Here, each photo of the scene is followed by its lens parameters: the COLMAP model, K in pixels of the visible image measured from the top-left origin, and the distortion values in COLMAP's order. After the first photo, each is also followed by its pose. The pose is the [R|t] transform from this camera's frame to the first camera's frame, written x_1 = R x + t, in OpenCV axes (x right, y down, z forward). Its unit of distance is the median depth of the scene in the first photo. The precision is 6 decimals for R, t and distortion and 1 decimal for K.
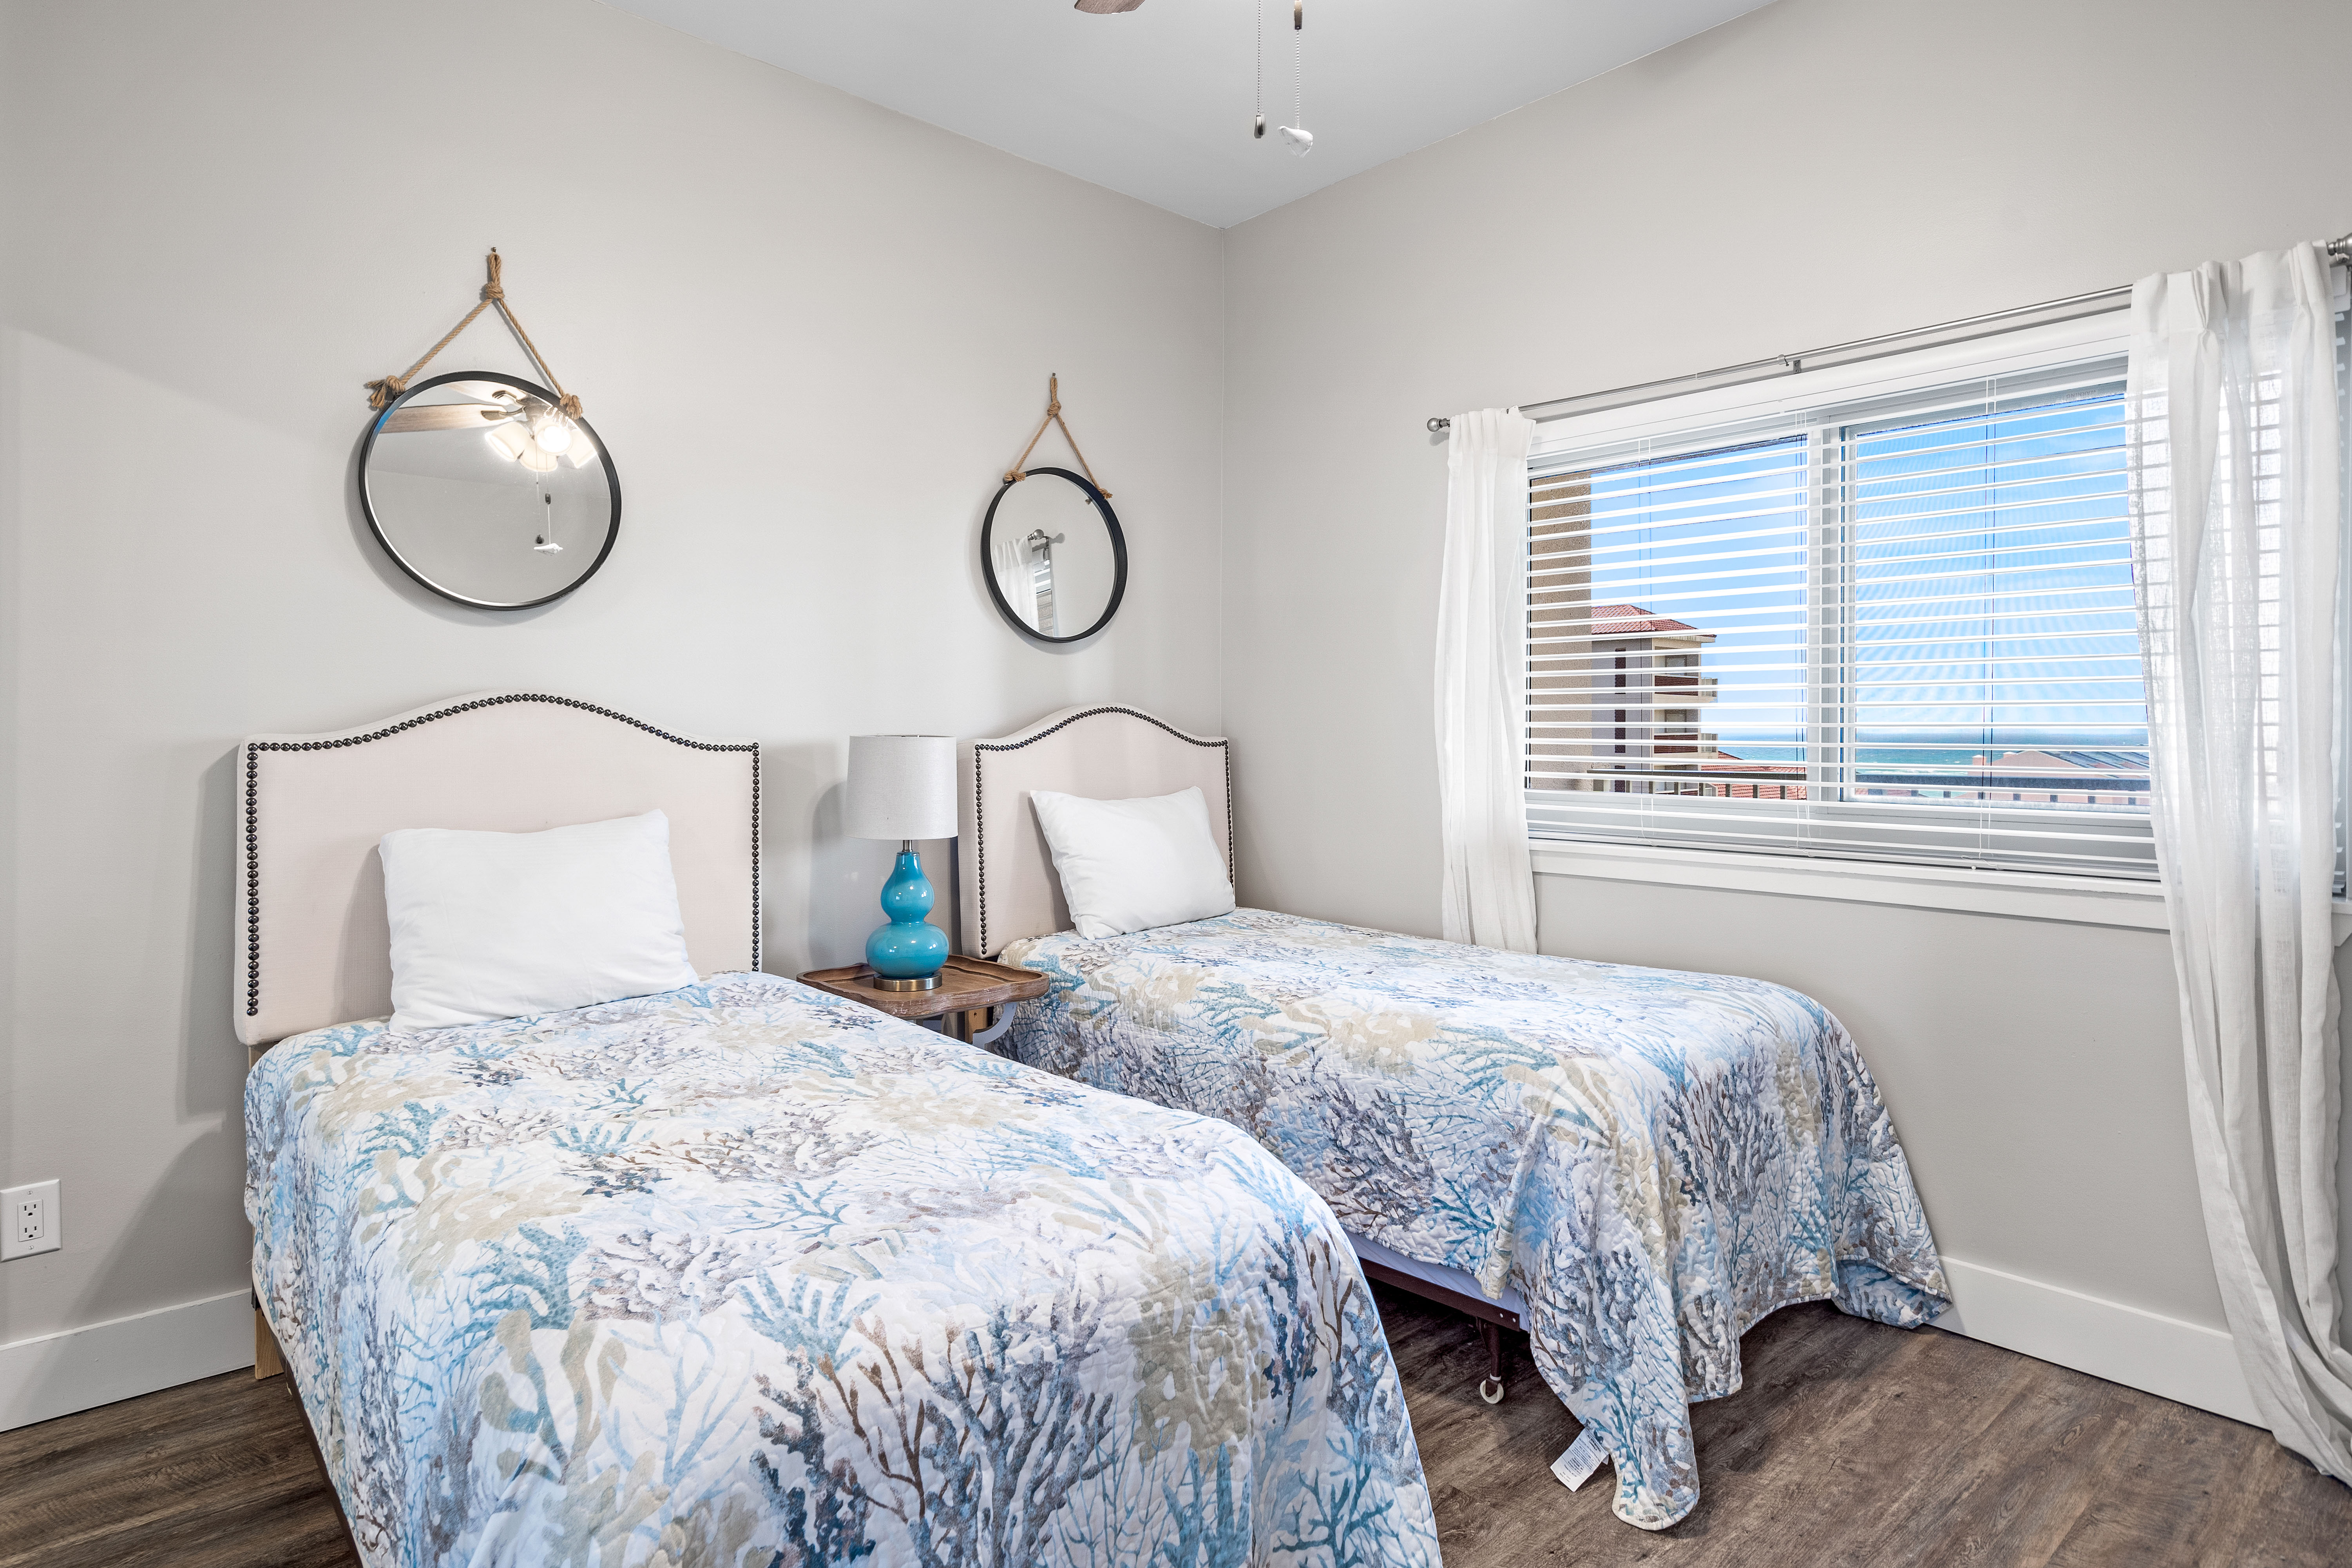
lens RADIAL K [[1344.5, 0, 1176.5], [0, 1344.5, 738.4], [0, 0, 1]] dist [0.001591, 0.003091]
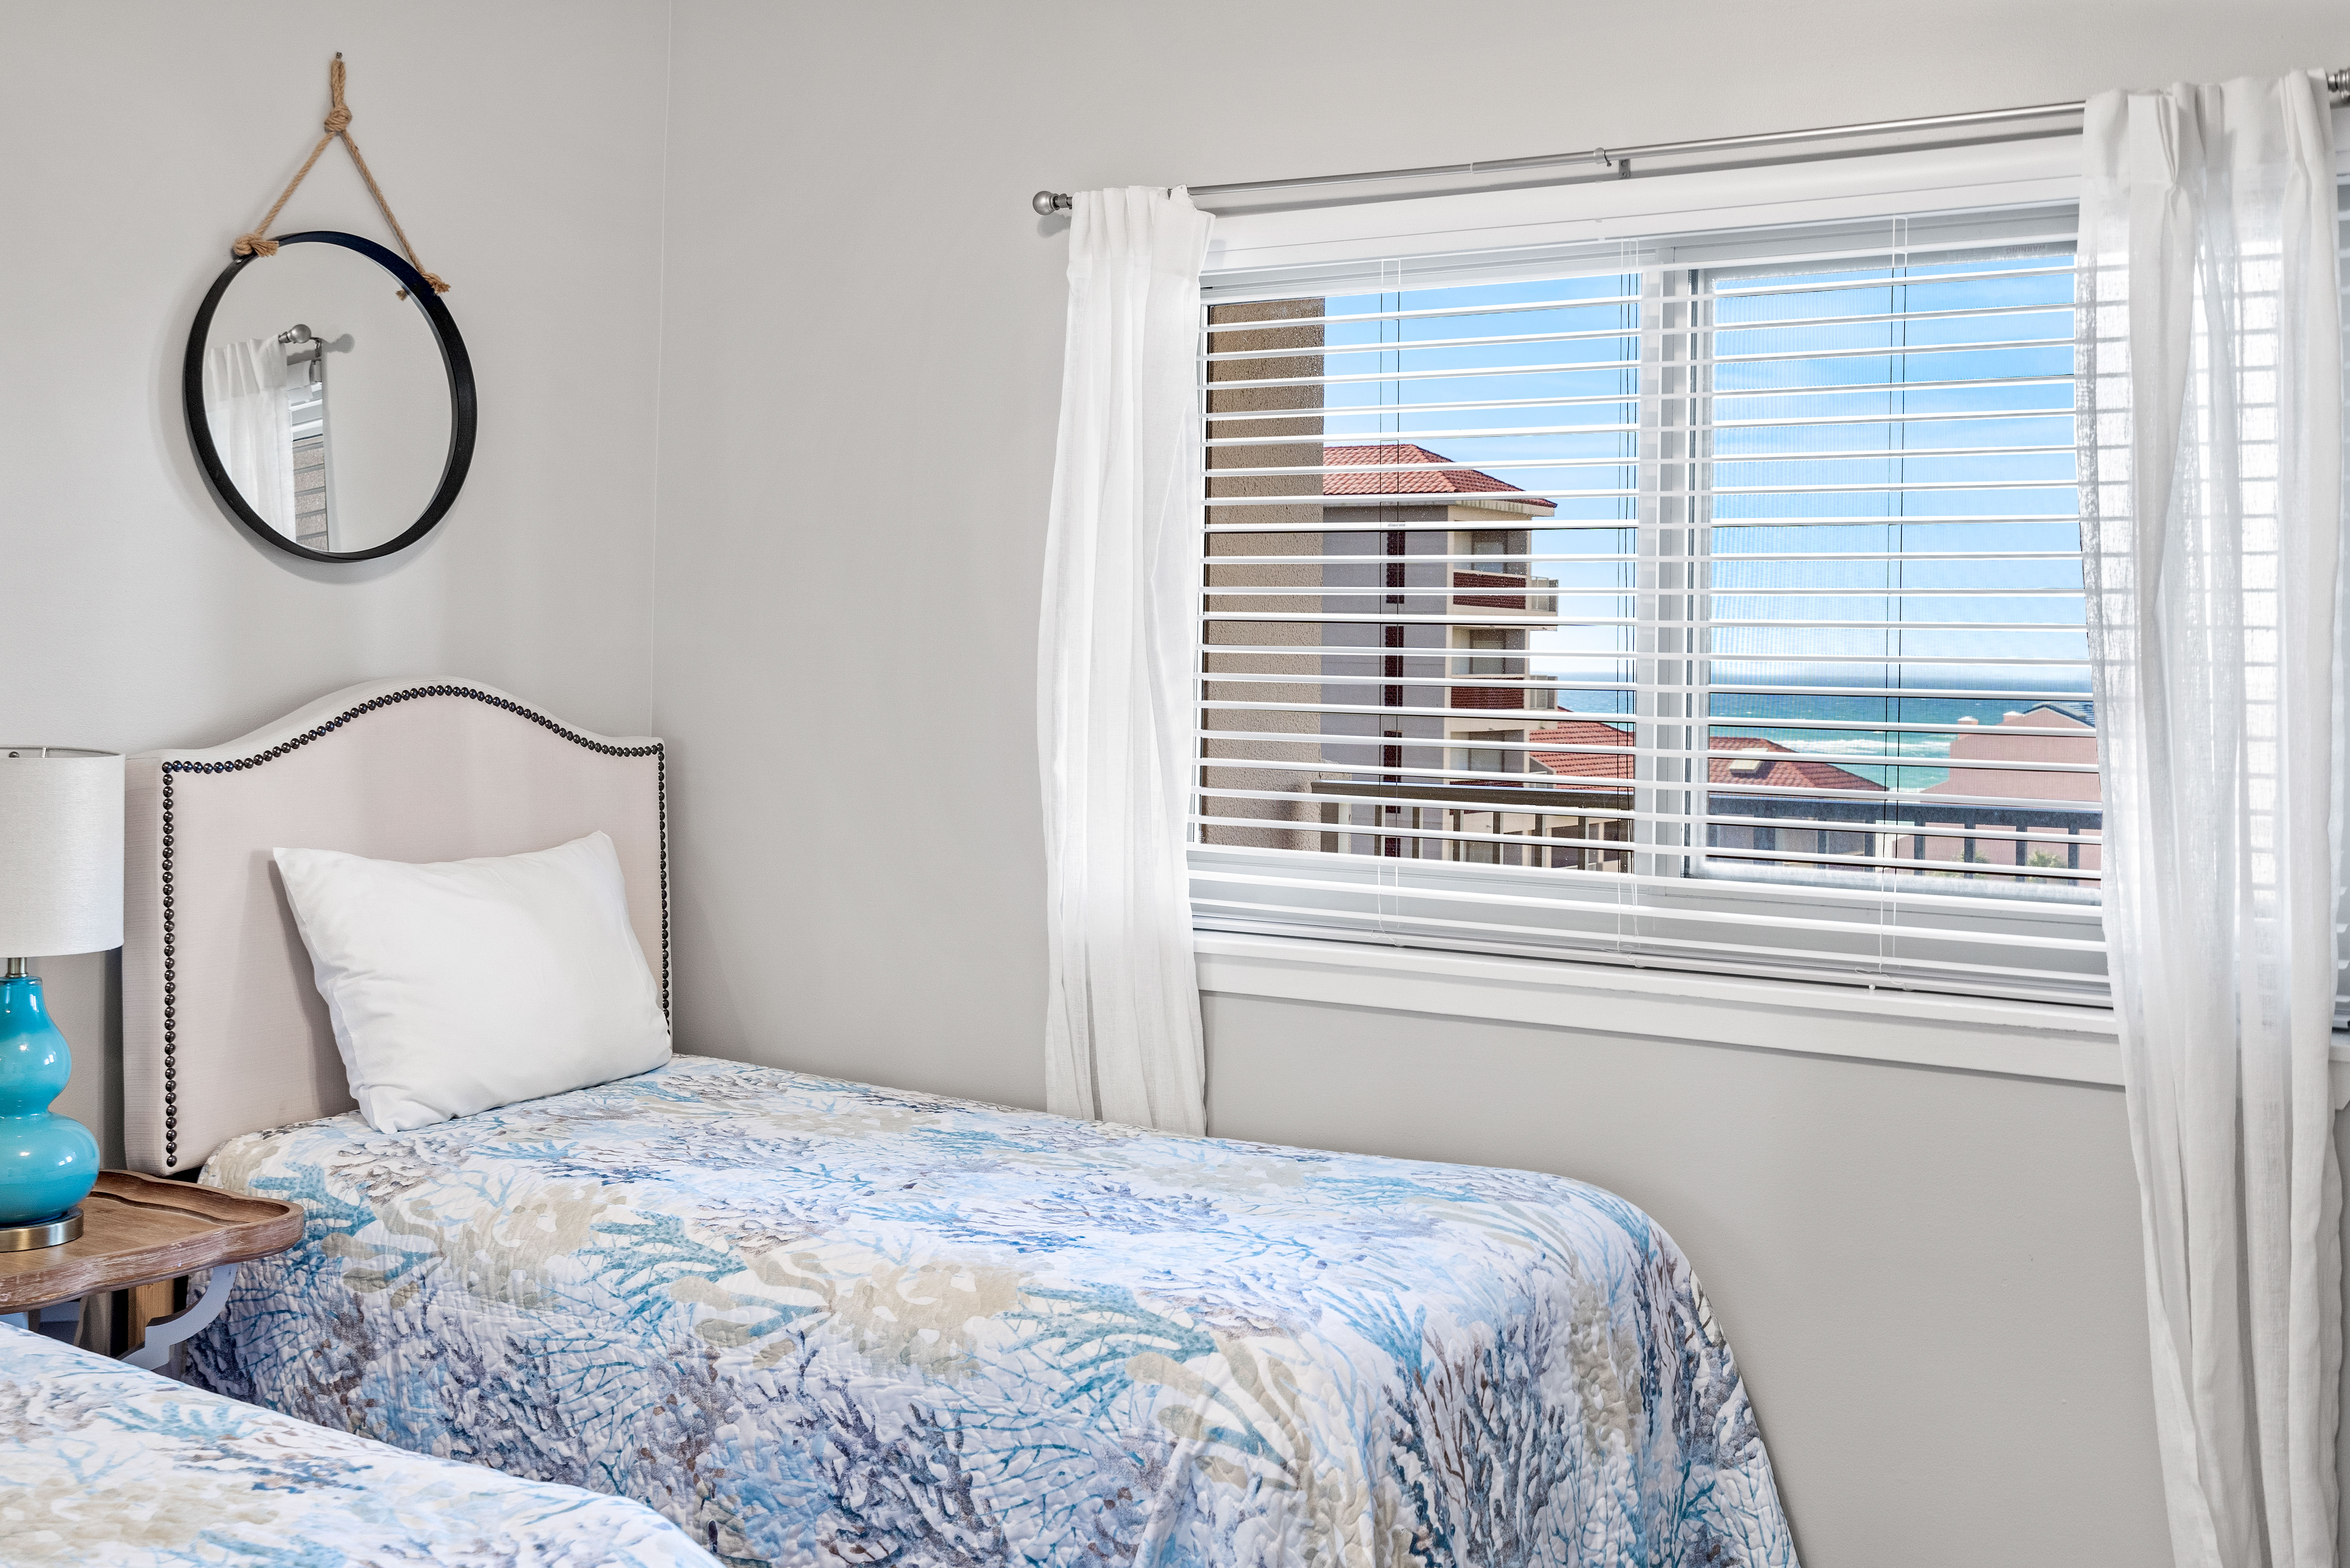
lens RADIAL K [[2538.1, 0, 1252.0], [0, 2538.1, 612.3], [0, 0, 1]] dist [-0.006030, 0.010242]
pose [[0.966133, 0.019880, 0.257277, 0.004722], [-0.014200, 0.999613, -0.023916, -0.048542], [-0.257652, 0.019452, 0.966042, -0.075936]]
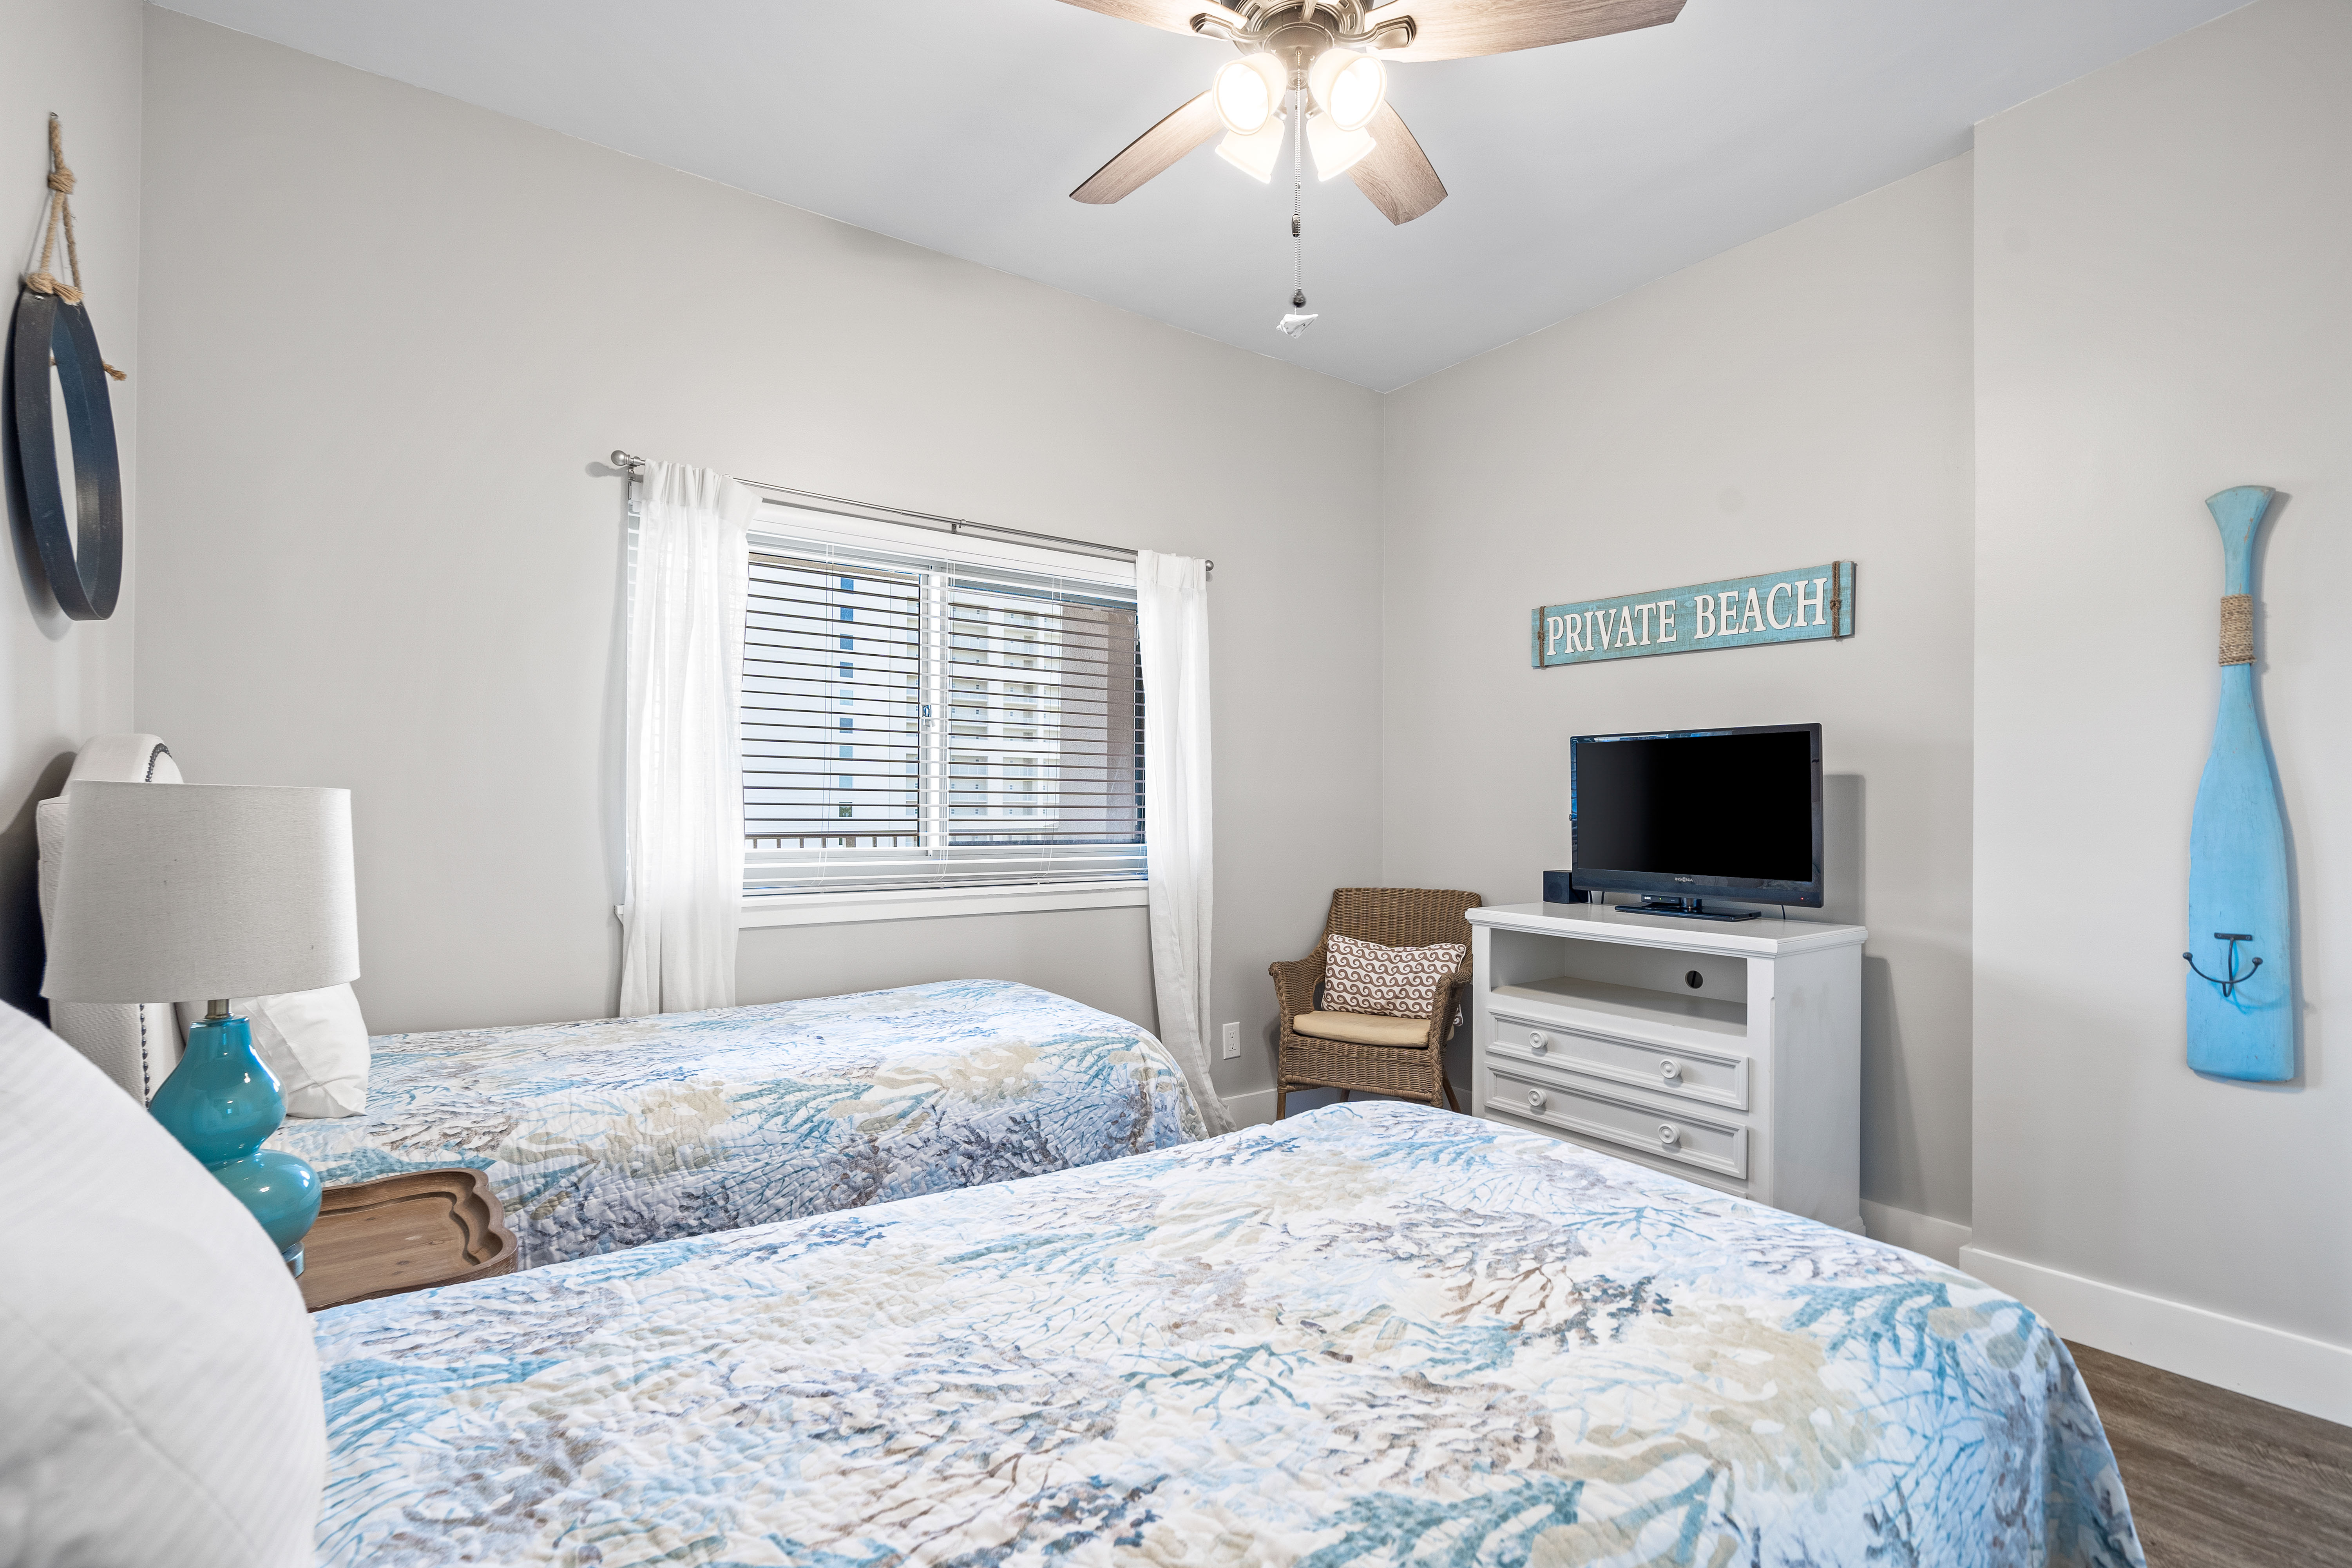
lens RADIAL K [[1111.3, 0, 1155.1], [0, 1111.3, 809.2], [0, 0, 1]] dist [-0.001271, 0.000408]
pose [[0.103797, -0.002269, 0.994596, -0.727140], [0.000799, 0.999997, 0.002198, 0.006958], [-0.994598, 0.000566, 0.103798, 0.769747]]
